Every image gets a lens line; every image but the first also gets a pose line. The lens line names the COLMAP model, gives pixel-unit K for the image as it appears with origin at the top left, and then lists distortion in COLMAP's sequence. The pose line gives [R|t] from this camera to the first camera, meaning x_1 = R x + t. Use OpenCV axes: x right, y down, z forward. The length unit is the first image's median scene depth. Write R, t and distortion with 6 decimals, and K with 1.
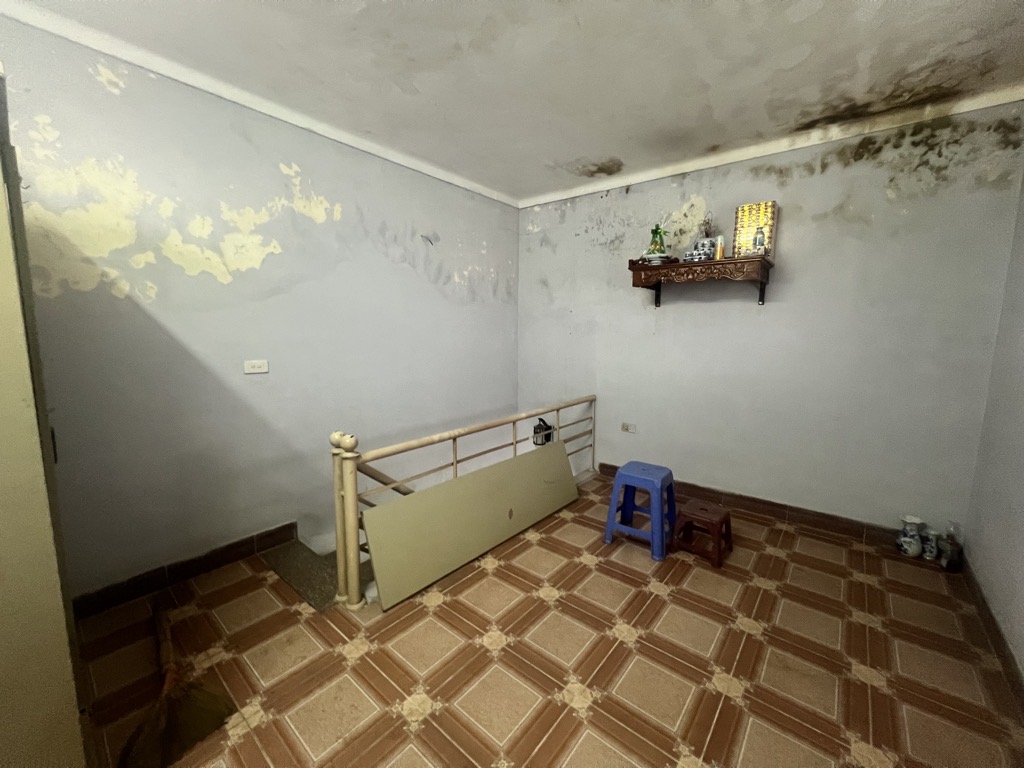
lens RADIAL K [[410.4, 0, 508.2], [0, 410.4, 383.7], [0, 0, 1]] dist [-0.000141, -0.000279]
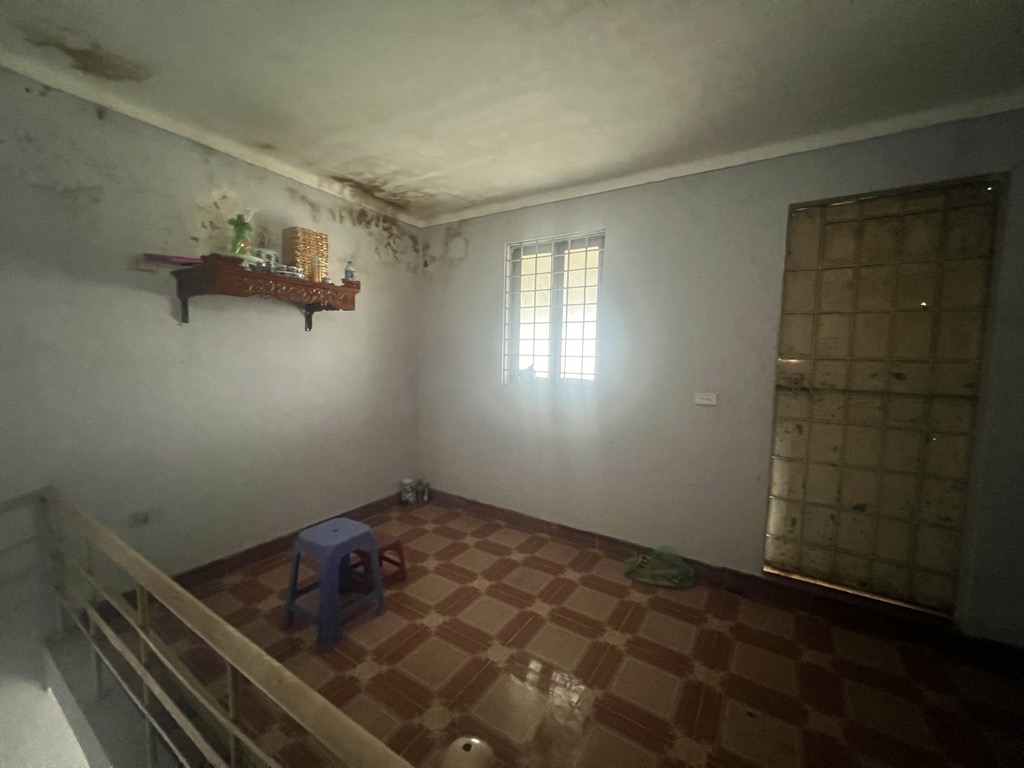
lens RADIAL K [[410.4, 0, 509.7], [0, 410.4, 381.9], [0, 0, 1]] dist [-0.000141, -0.000279]
pose [[-0.124785, -0.079707, 0.988977, -0.538147], [0.110455, 0.989456, 0.093682, -0.131797], [-0.986016, 0.120927, -0.114665, 0.782358]]
